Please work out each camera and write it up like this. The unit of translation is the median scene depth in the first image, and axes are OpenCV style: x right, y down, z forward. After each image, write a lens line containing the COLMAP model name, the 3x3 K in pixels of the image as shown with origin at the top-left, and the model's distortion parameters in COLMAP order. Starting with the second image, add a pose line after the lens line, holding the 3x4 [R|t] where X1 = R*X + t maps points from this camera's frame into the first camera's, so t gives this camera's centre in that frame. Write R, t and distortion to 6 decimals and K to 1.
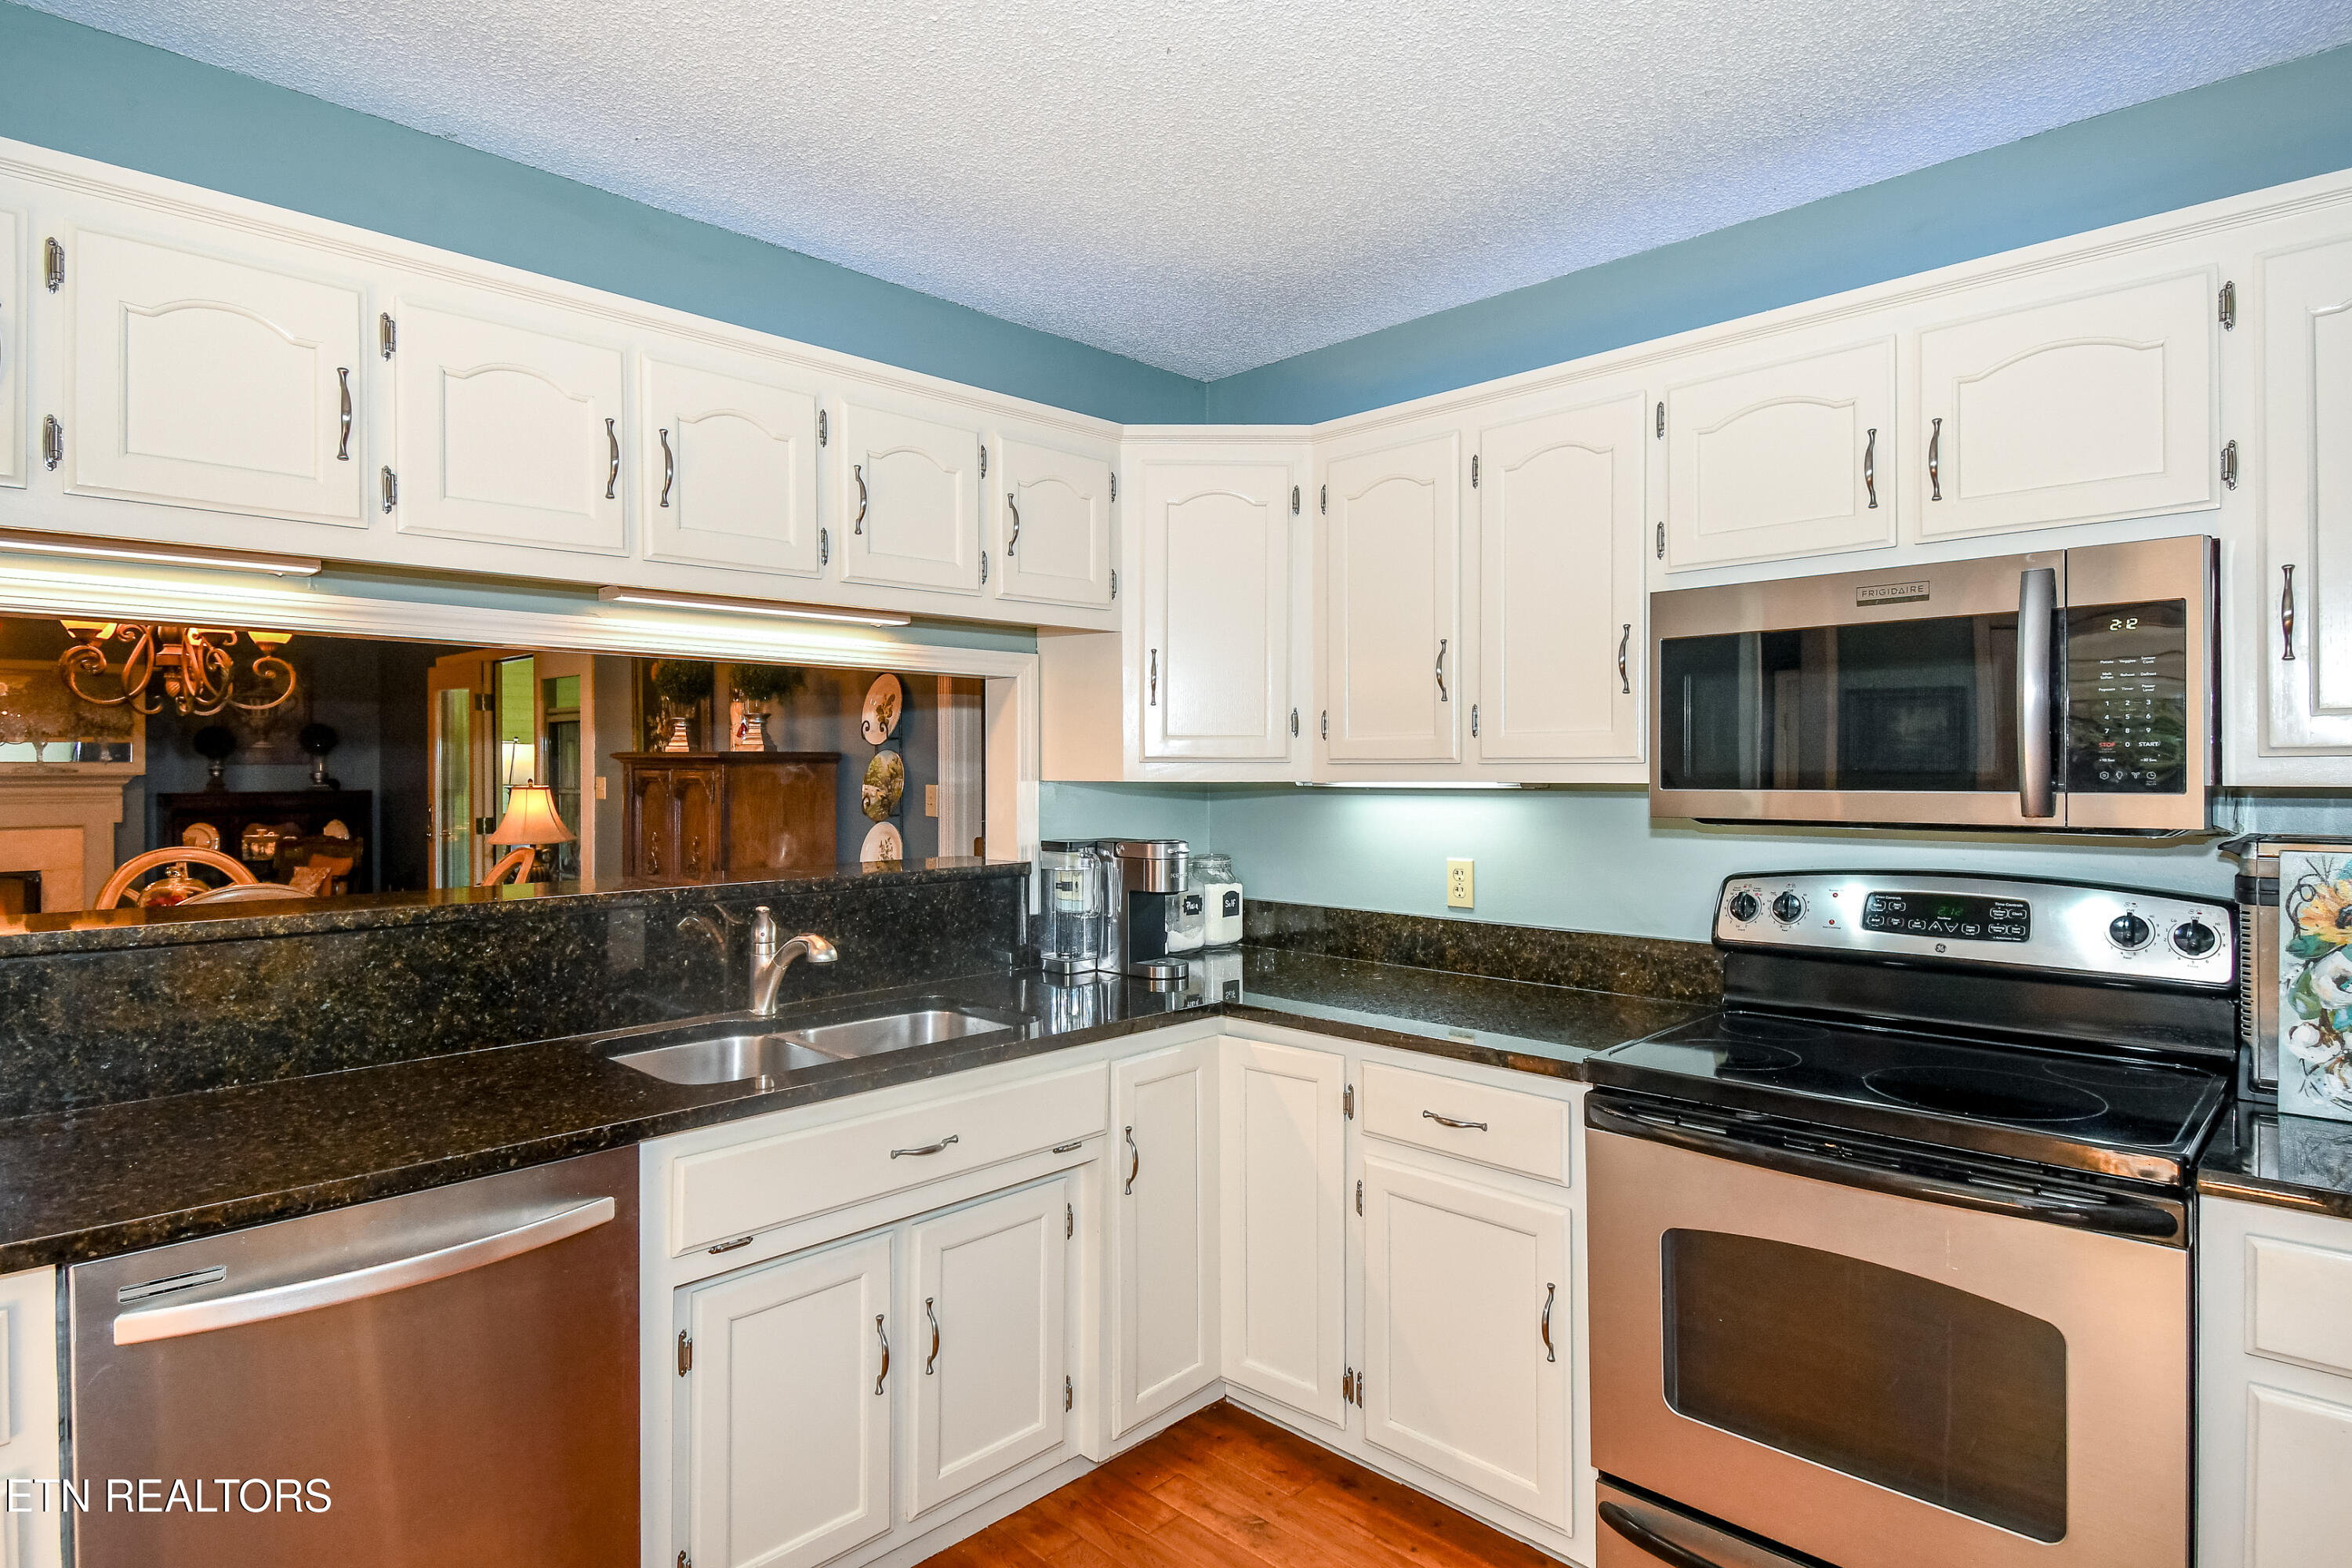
lens RADIAL K [[1258.1, 0, 1295.4], [0, 1258.1, 759.7], [0, 0, 1]] dist [0.029420, -0.025872]
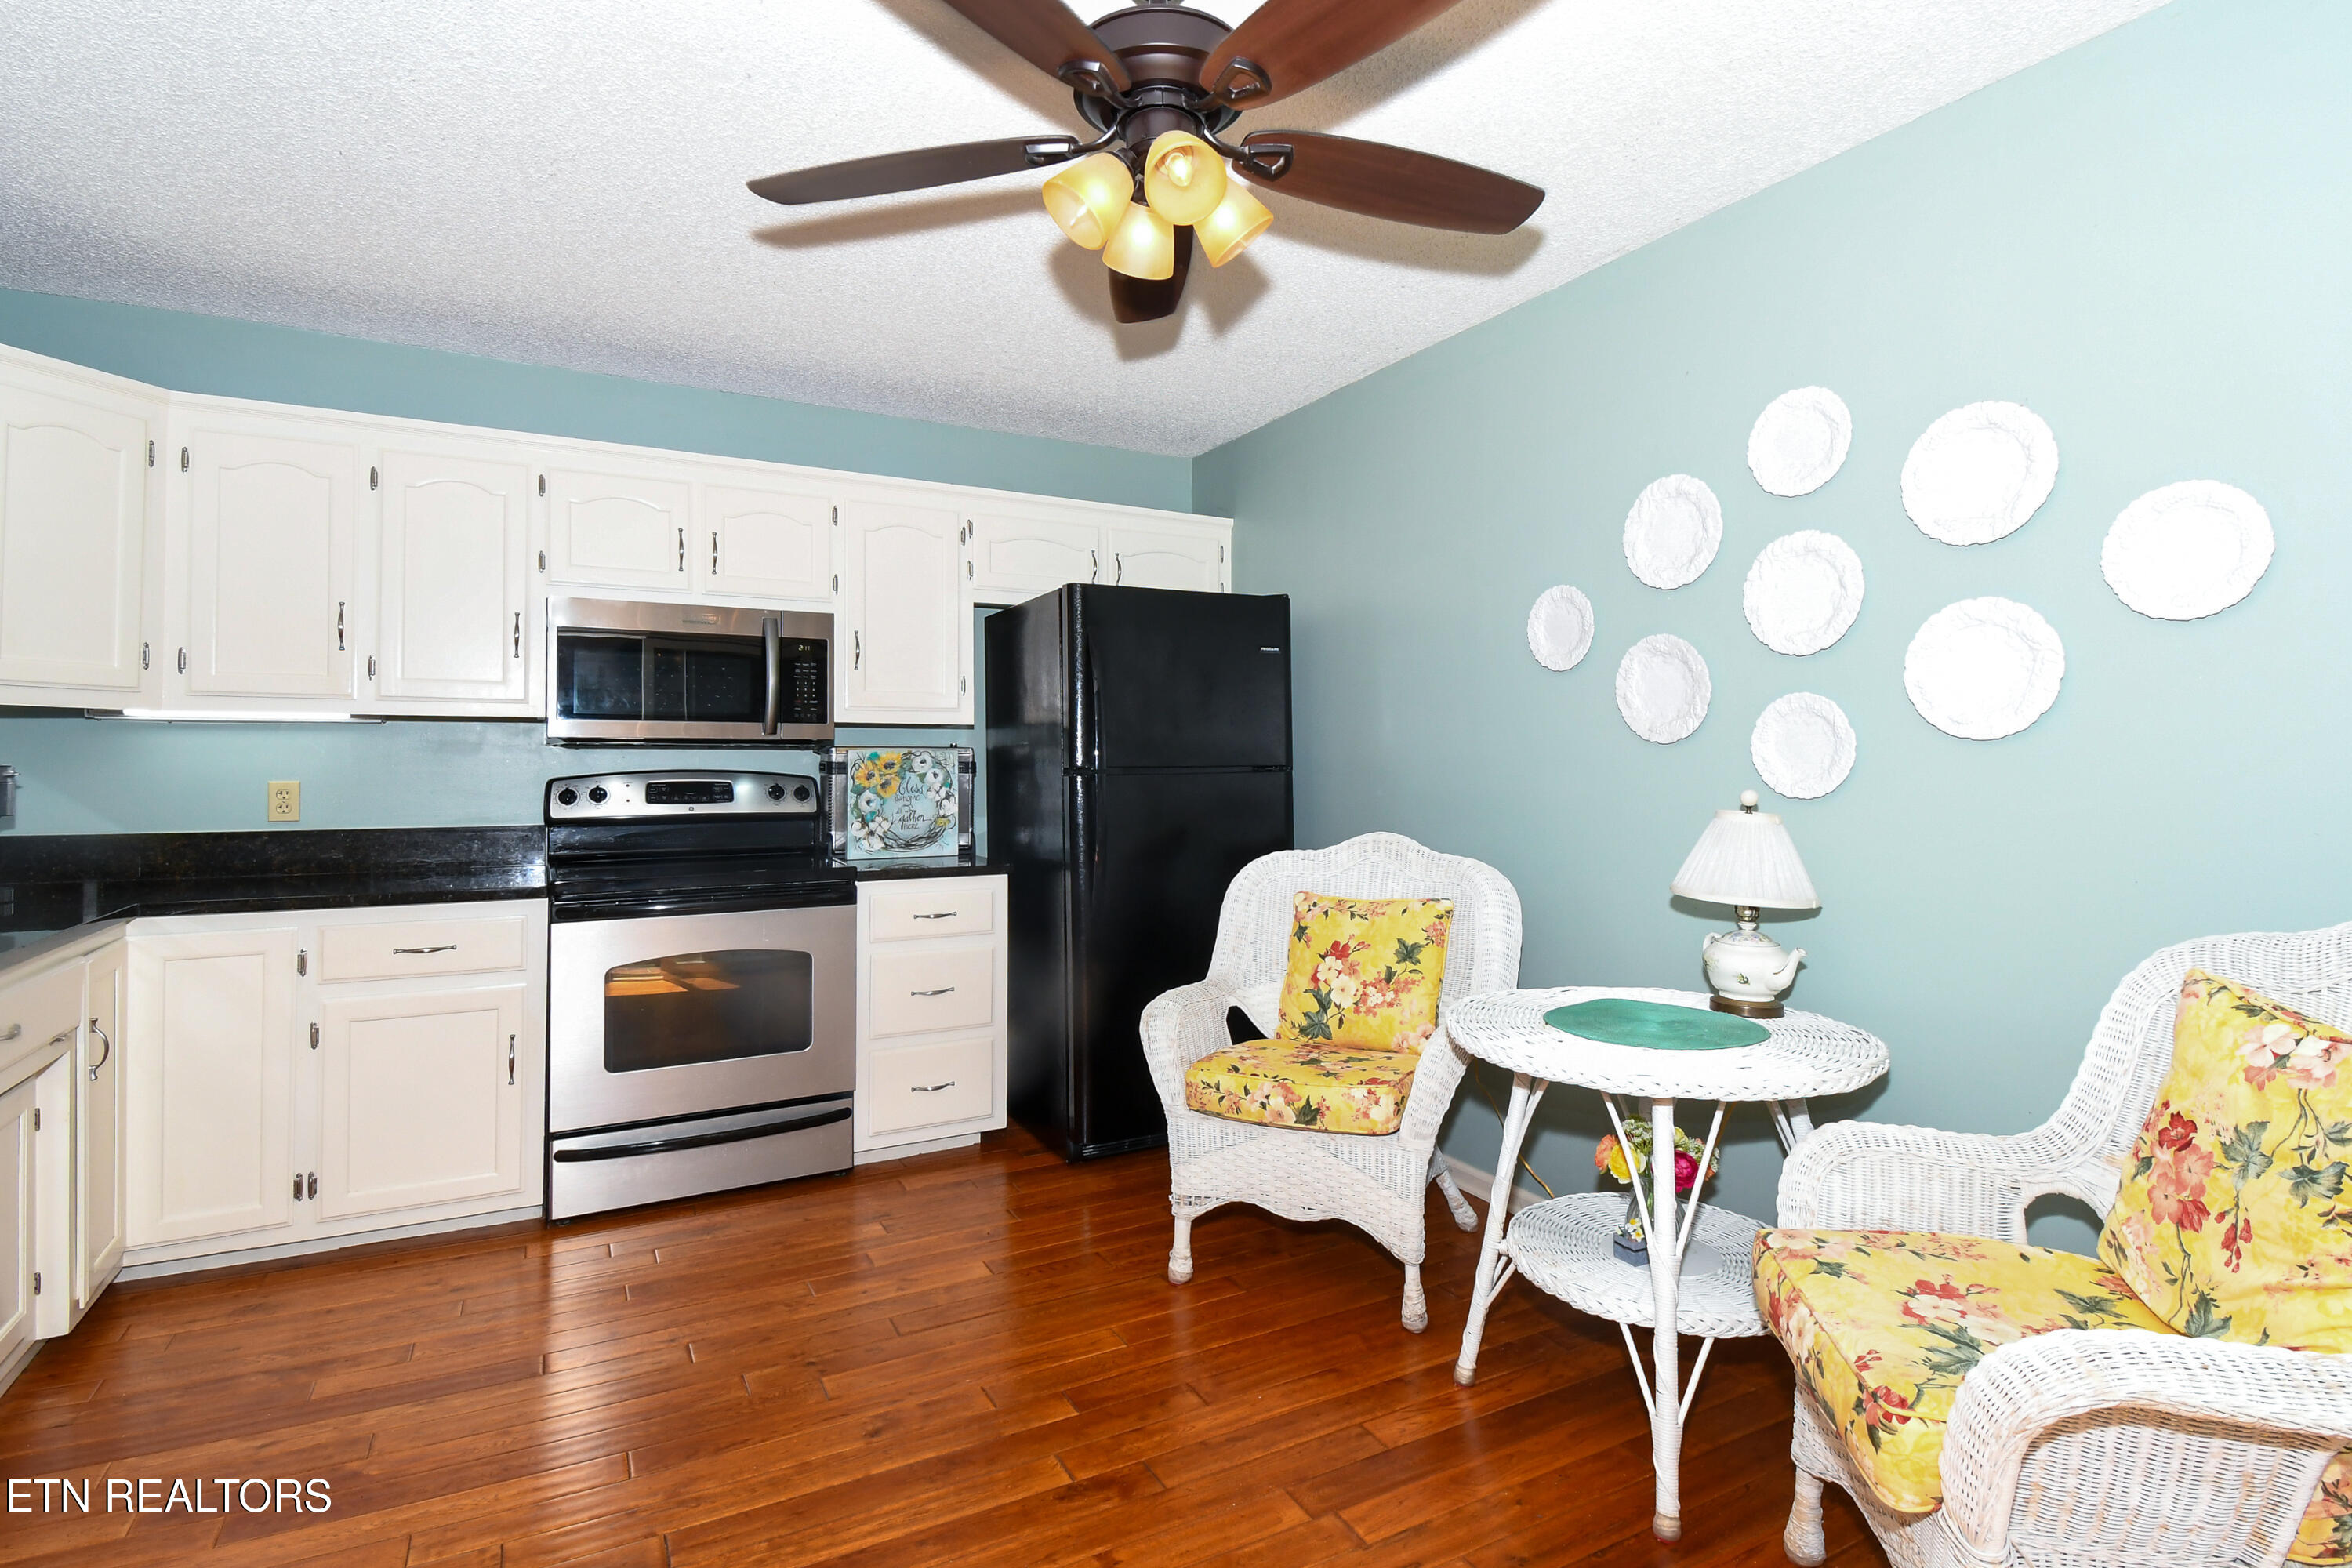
lens RADIAL K [[1102.5, 0, 1185.4], [0, 1102.5, 763.8], [0, 0, 1]] dist [0.022016, -0.015096]
pose [[0.308767, 0.001352, 0.951137, -0.758748], [-0.003102, 0.999995, -0.000415, 0.073753], [-0.951133, -0.002822, 0.308769, -0.182096]]
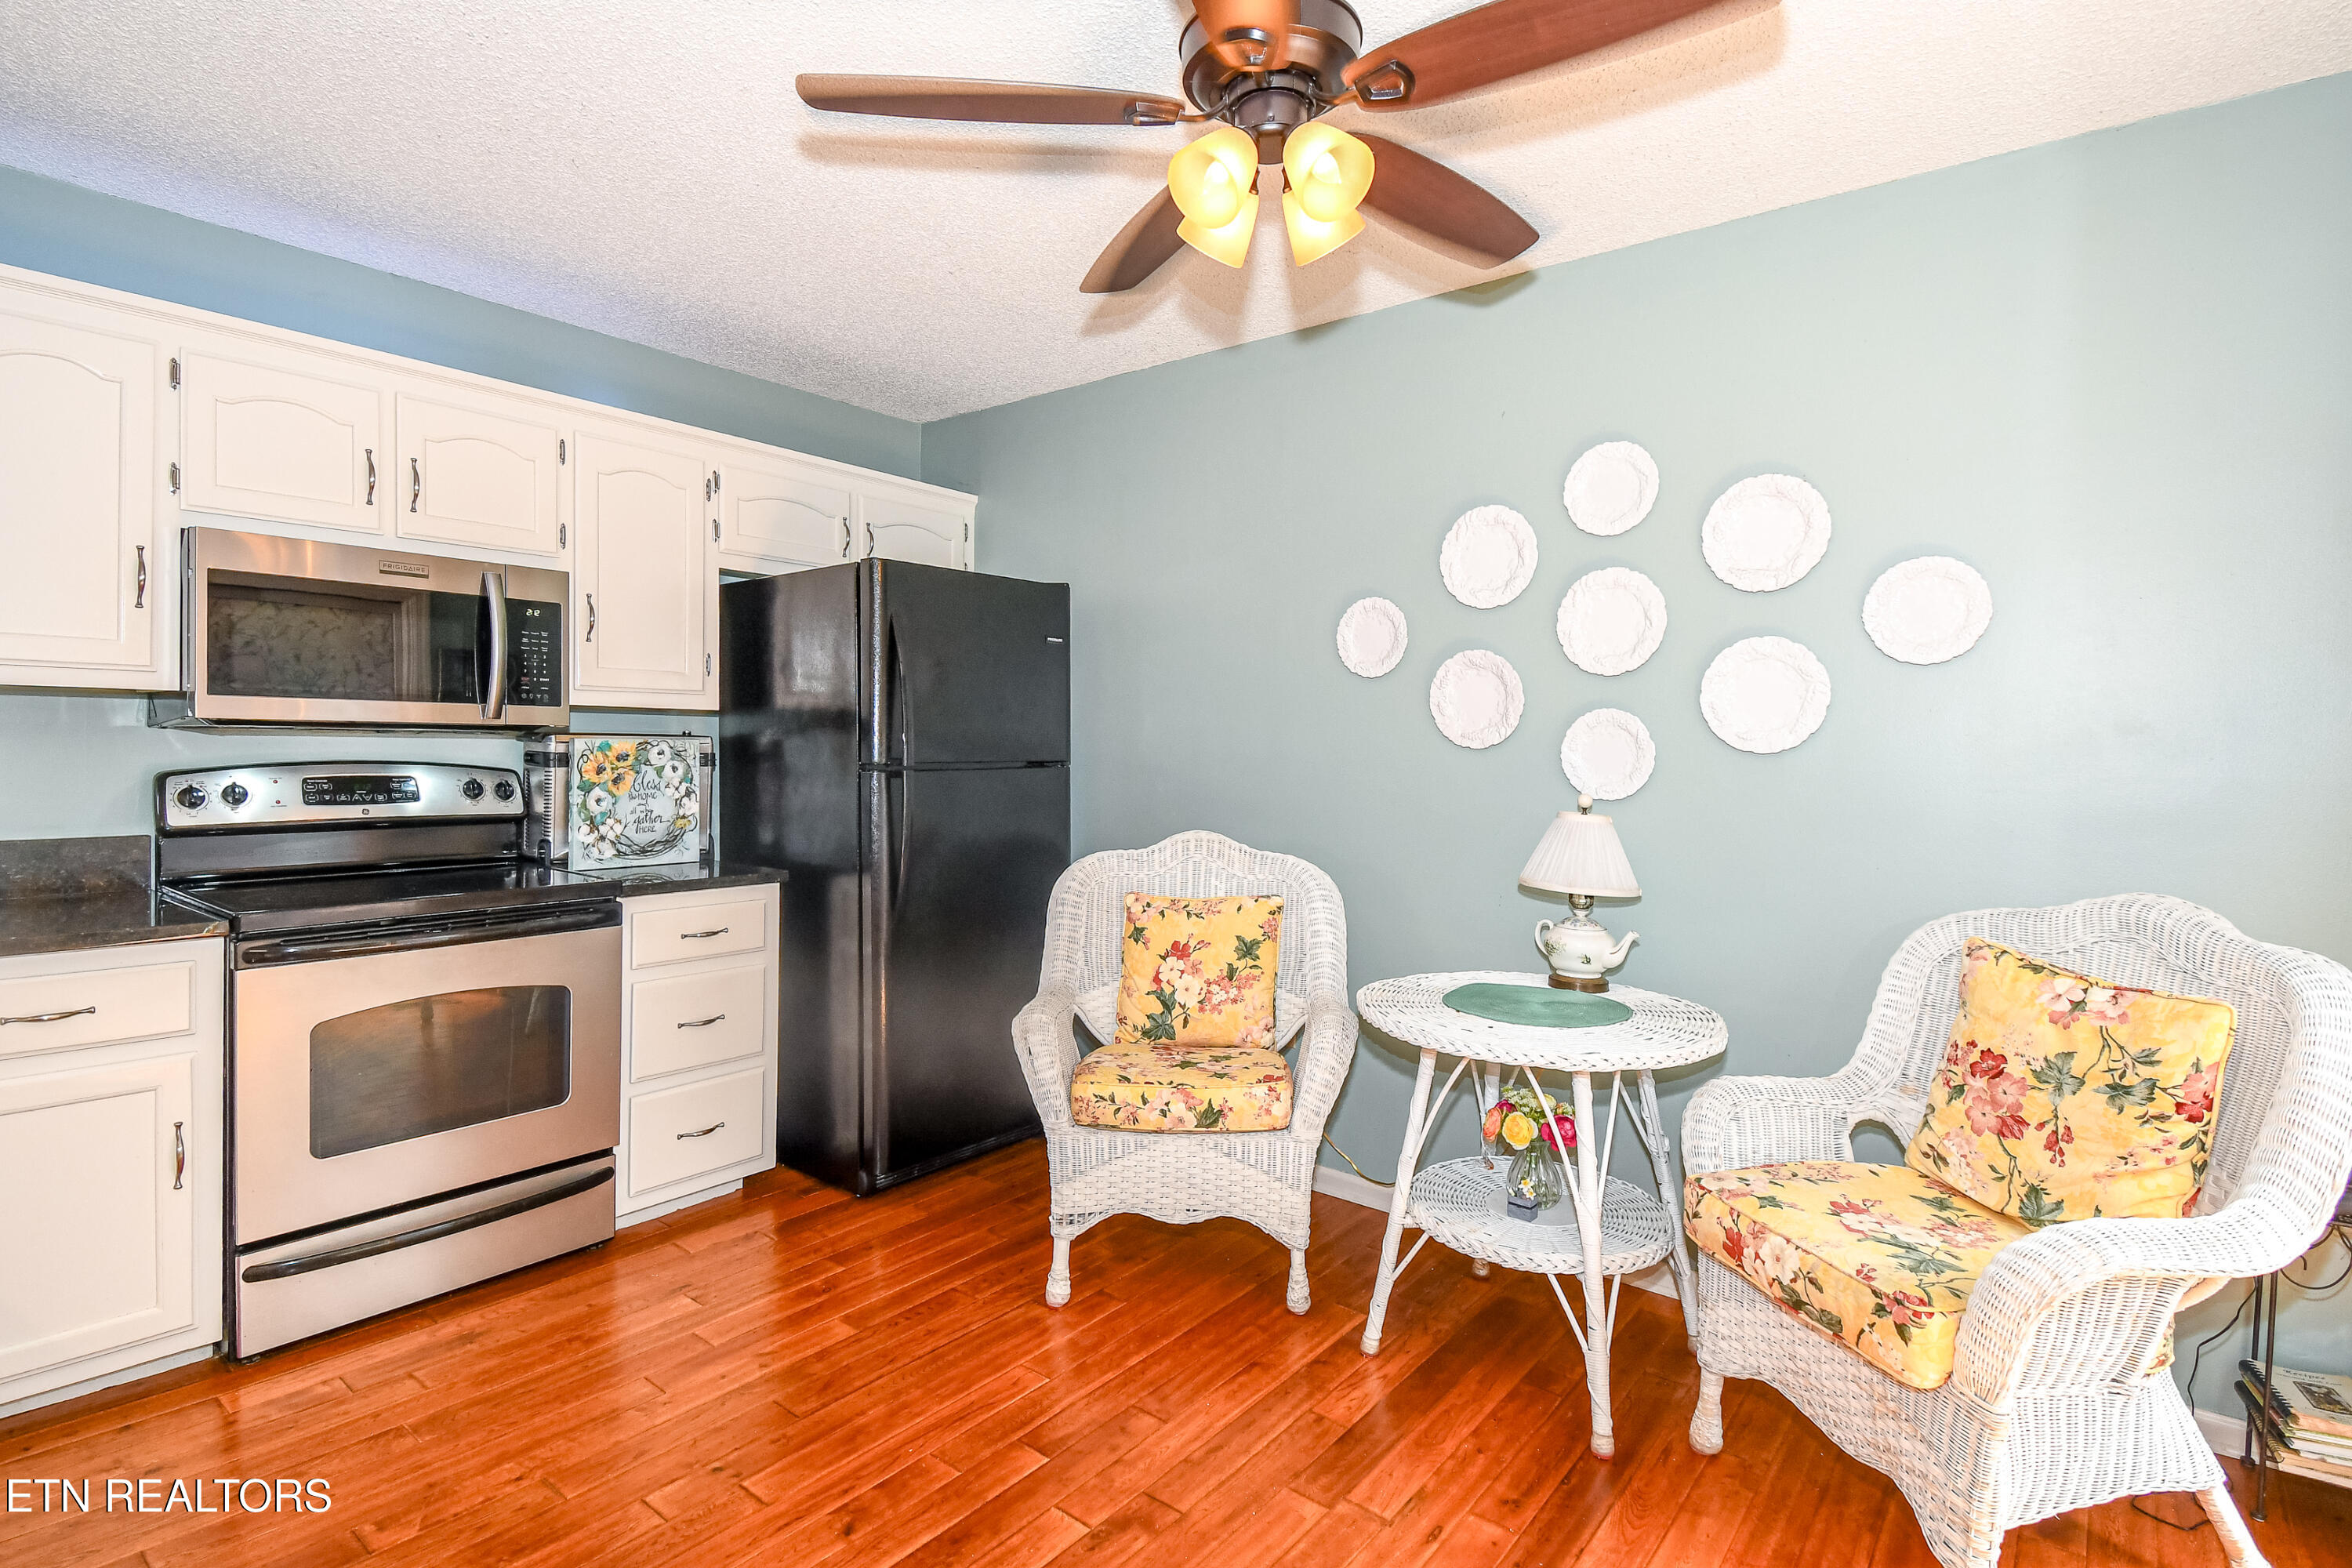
lens RADIAL K [[1137.1, 0, 1131.5], [0, 1137.1, 777.1], [0, 0, 1]] dist [0.033546, -0.021502]
pose [[-0.059158, -0.025208, 0.997930, -0.795955], [-0.016896, 0.999563, 0.024247, 0.056912], [-0.998106, -0.015427, -0.059558, 0.186839]]
